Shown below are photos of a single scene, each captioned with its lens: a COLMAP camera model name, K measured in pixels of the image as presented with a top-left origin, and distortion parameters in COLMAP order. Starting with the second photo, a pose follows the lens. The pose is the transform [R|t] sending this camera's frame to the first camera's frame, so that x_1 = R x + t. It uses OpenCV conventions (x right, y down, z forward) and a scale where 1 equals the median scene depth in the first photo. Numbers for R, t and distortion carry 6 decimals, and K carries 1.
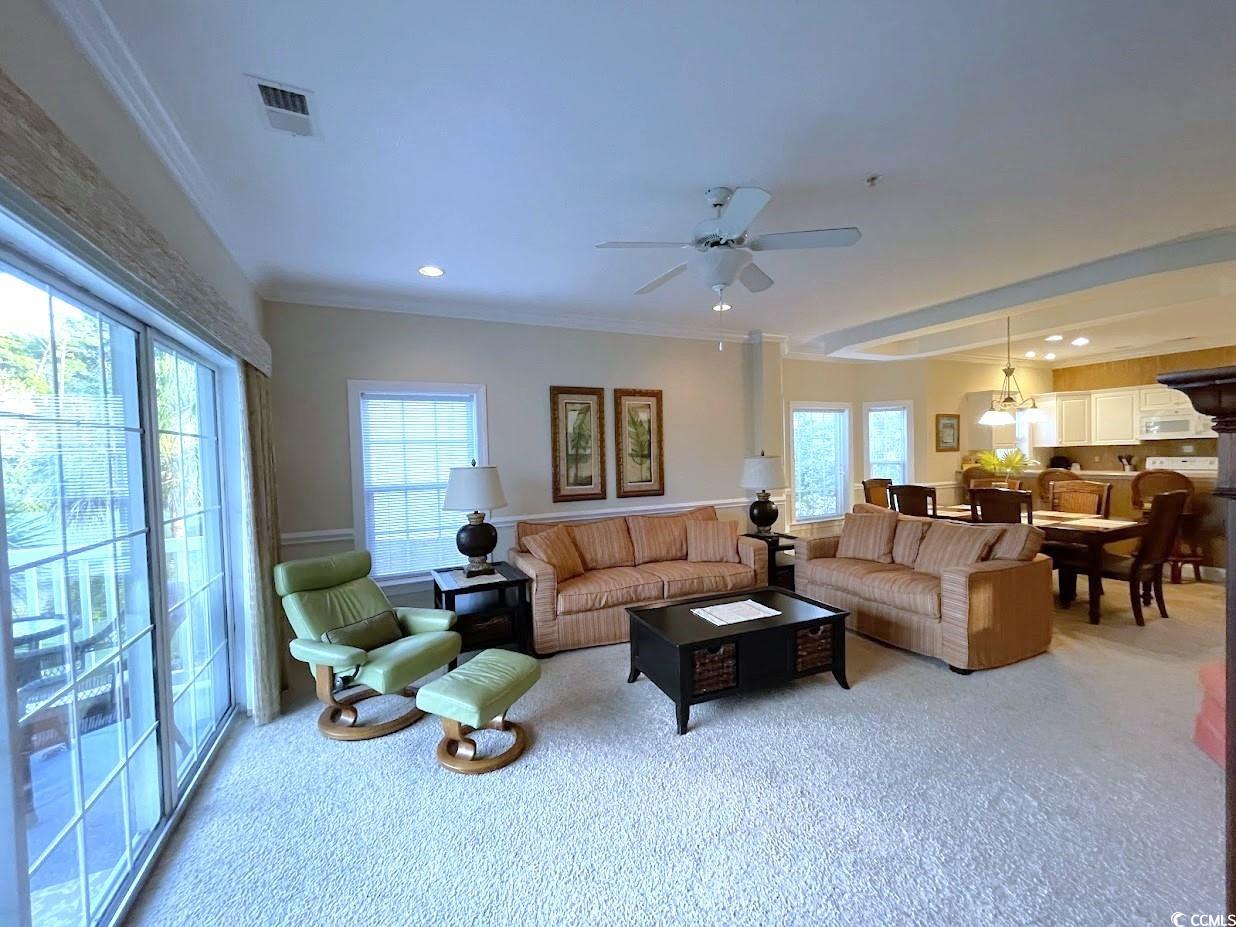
lens RADIAL K [[504.3, 0, 618.6], [0, 504.3, 461.1], [0, 0, 1]] dist [-0.000369, 0.000217]
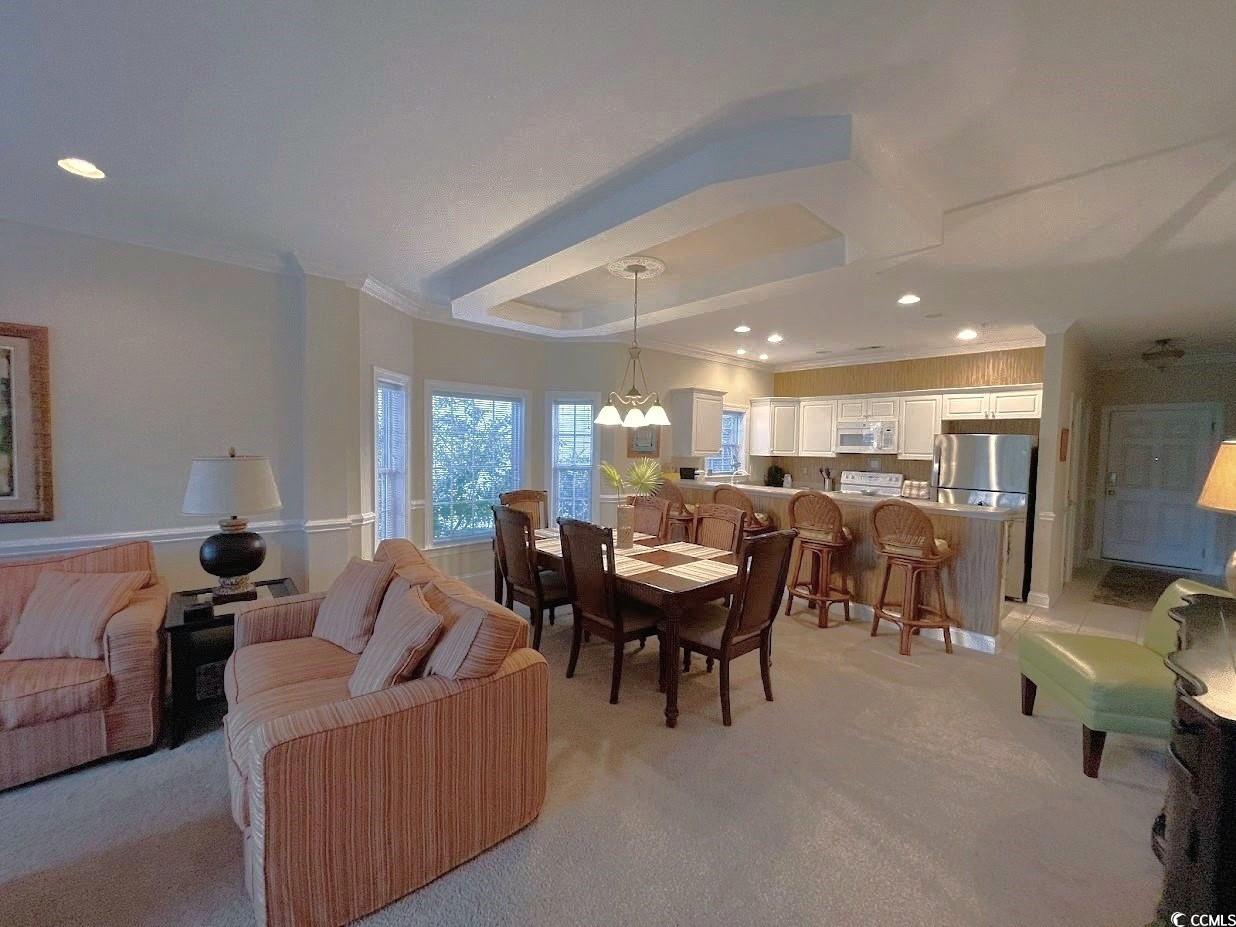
lens RADIAL K [[504.3, 0, 616.2], [0, 504.3, 464.8], [0, 0, 1]] dist [-0.000369, 0.000217]
pose [[0.956381, 0.032073, 0.290357, 0.484825], [-0.037739, 0.999190, 0.013936, -0.022486], [-0.289675, -0.024286, 0.956817, 0.282379]]
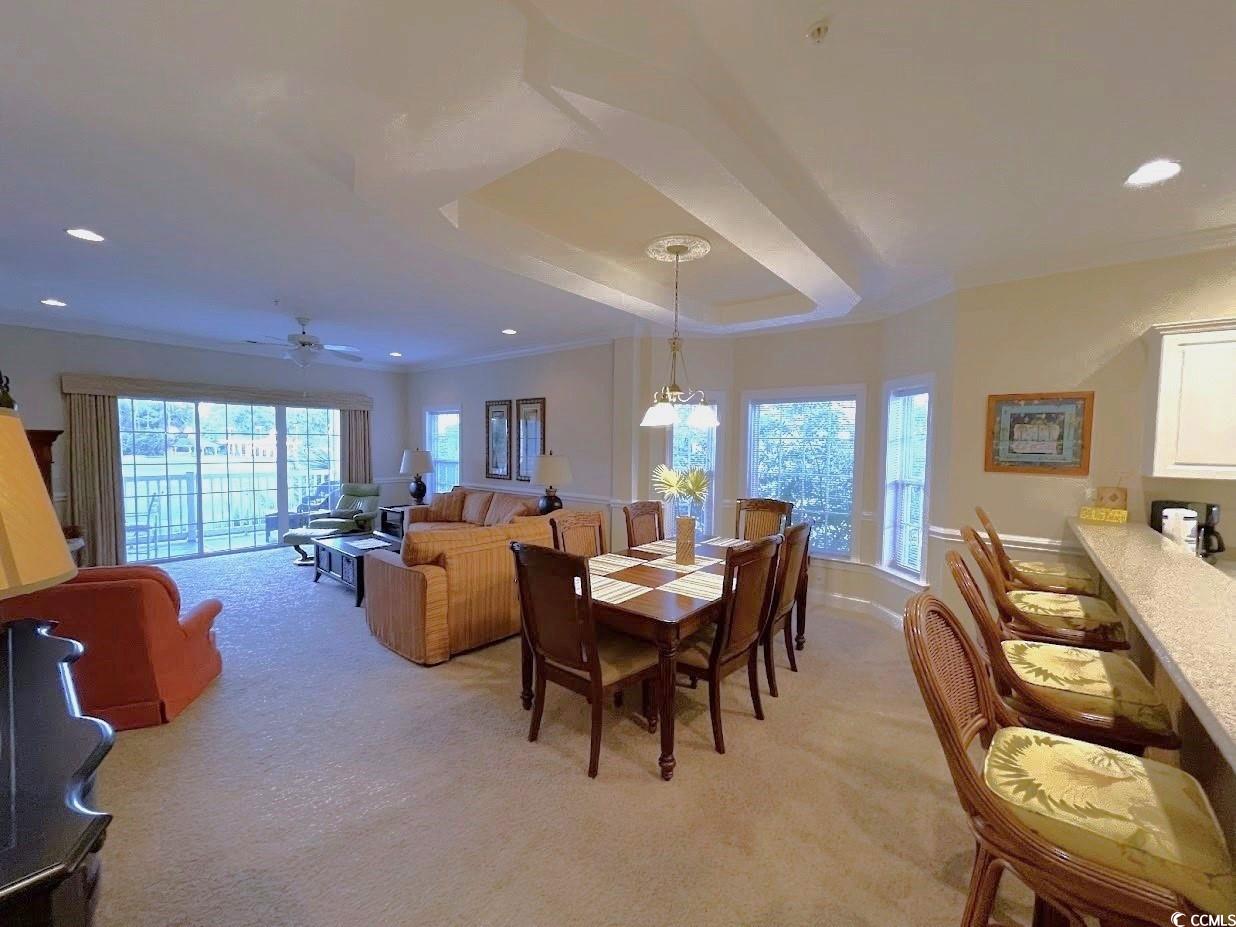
lens RADIAL K [[504.3, 0, 617.7], [0, 504.3, 463.5], [0, 0, 1]] dist [-0.000369, 0.000217]
pose [[0.433393, 0.066046, -0.898782, 1.194320], [-0.041118, 0.997721, 0.053489, -0.049190], [0.900267, 0.013774, 0.435121, 0.589263]]
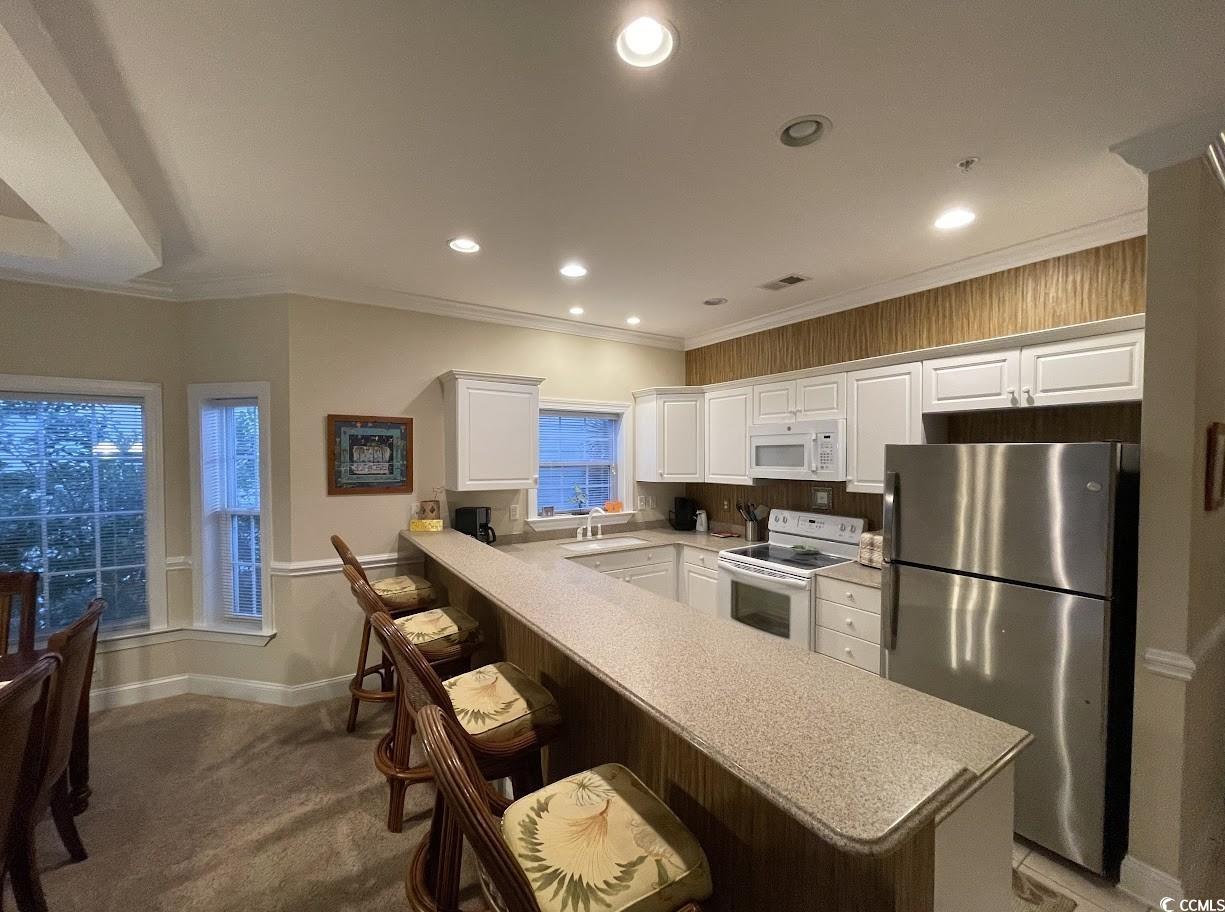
lens RADIAL K [[499.9, 0, 614.4], [0, 499.9, 468.1], [0, 0, 1]] dist [-0.000369, 0.000217]
pose [[0.991155, 0.024067, 0.130509, 1.083769], [-0.025076, 0.999667, 0.006095, -0.068648], [-0.130318, -0.009314, 0.991428, 0.645216]]
